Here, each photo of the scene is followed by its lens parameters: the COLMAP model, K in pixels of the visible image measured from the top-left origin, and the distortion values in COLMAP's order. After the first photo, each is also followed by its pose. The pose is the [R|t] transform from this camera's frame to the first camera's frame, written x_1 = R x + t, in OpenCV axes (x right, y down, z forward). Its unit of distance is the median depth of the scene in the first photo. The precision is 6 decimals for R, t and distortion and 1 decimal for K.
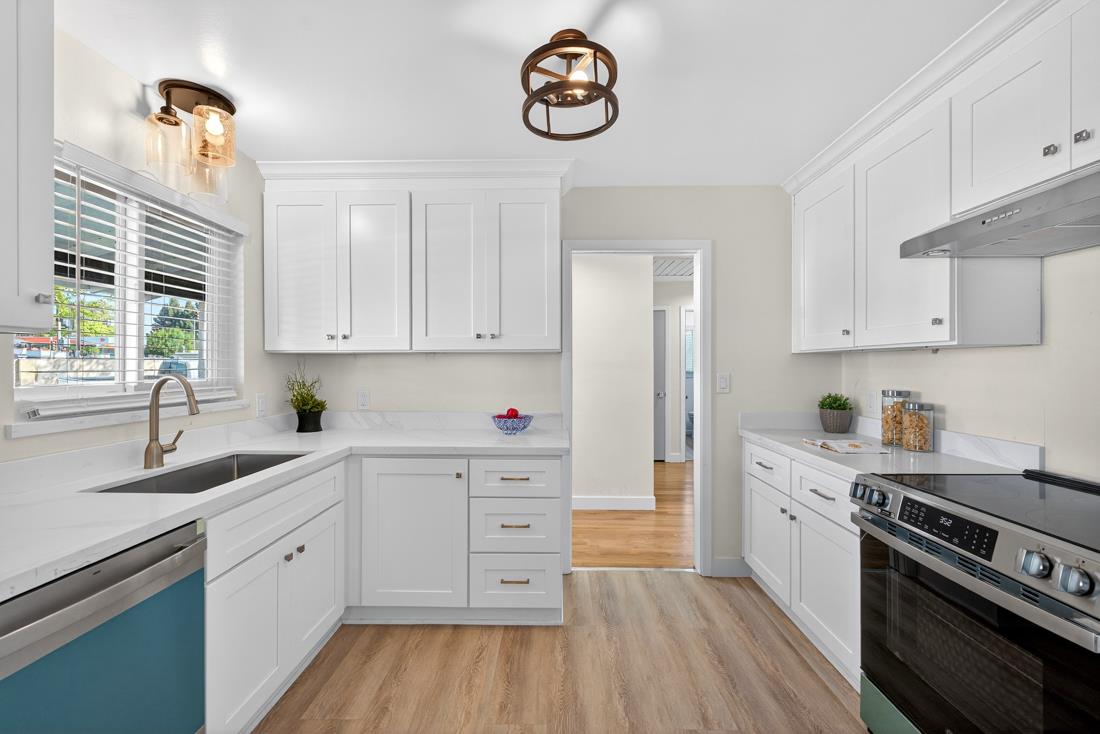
lens RADIAL K [[448.7, 0, 547.3], [0, 448.7, 362.3], [0, 0, 1]] dist [-0.001655, 0.000518]
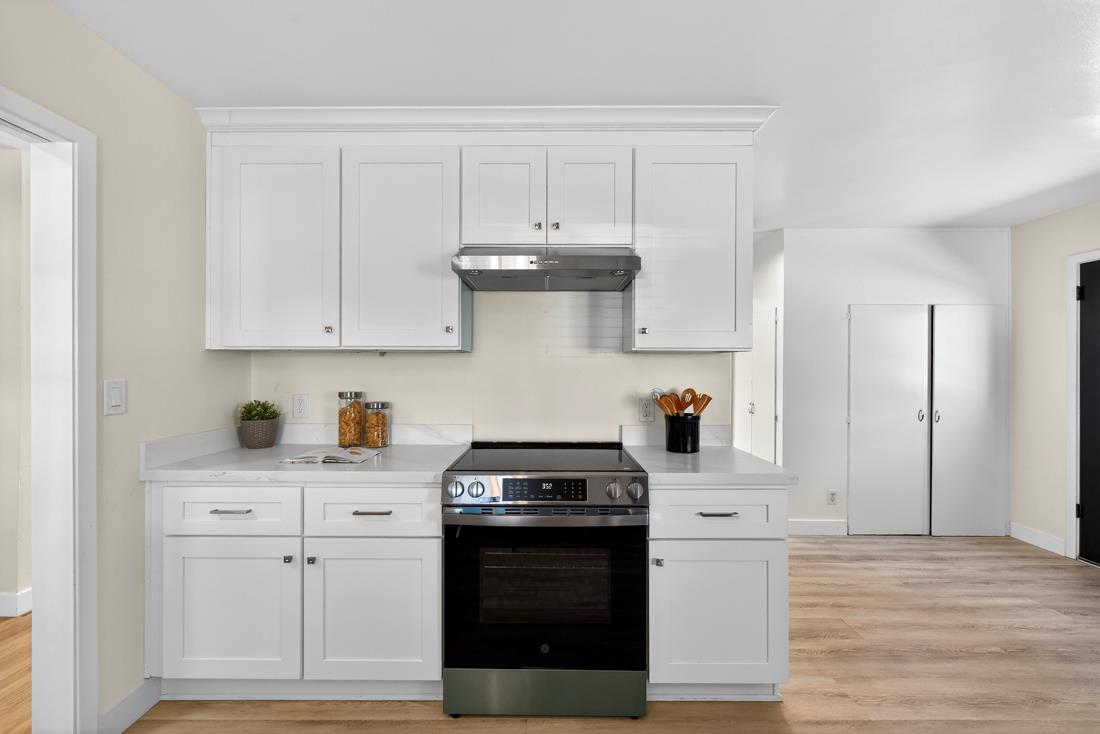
lens RADIAL K [[437.8, 0, 552.5], [0, 437.8, 370.8], [0, 0, 1]] dist [-0.001968, -0.000025]
pose [[-0.022425, -0.001722, 0.999747, -0.221723], [-0.009484, 0.999954, 0.001510, 0.010101], [-0.999704, -0.009448, -0.022440, 0.587964]]
